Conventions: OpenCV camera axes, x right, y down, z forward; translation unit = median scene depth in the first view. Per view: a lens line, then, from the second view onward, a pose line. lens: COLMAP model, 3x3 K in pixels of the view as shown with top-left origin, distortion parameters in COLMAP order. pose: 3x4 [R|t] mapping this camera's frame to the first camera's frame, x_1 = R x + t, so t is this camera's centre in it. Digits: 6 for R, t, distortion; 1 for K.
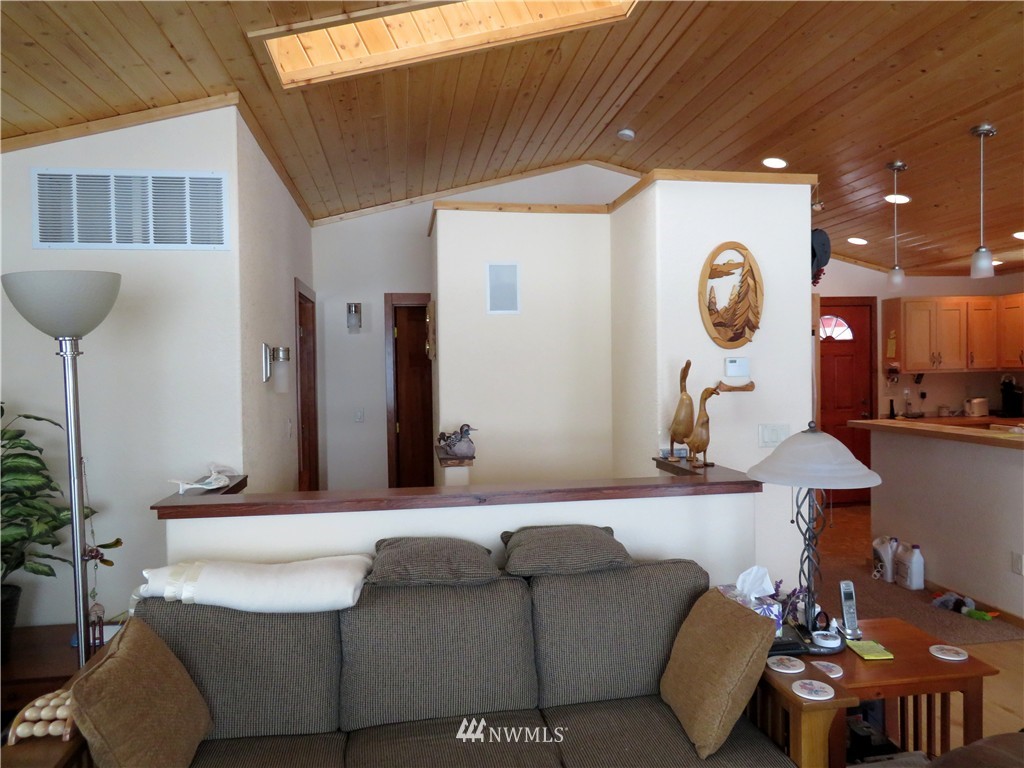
lens RADIAL K [[738.5, 0, 508.7], [0, 738.5, 386.7], [0, 0, 1]] dist [-0.005193, -0.000514]
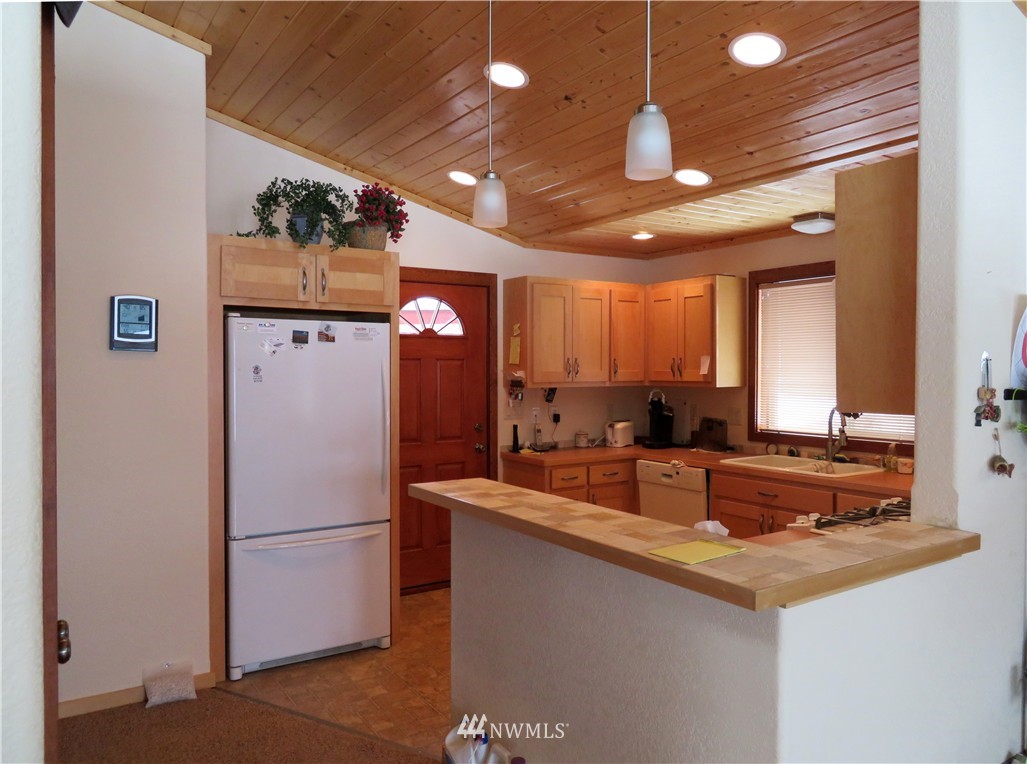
lens RADIAL K [[759.3, 0, 513.5], [0, 759.3, 382.0], [0, 0, 1]] dist [0.048793, 0.000204]
pose [[0.906740, 0.013240, 0.421482, 0.376693], [-0.007499, 0.999855, -0.015276, -0.020365], [-0.421624, 0.010691, 0.906708, 0.616185]]
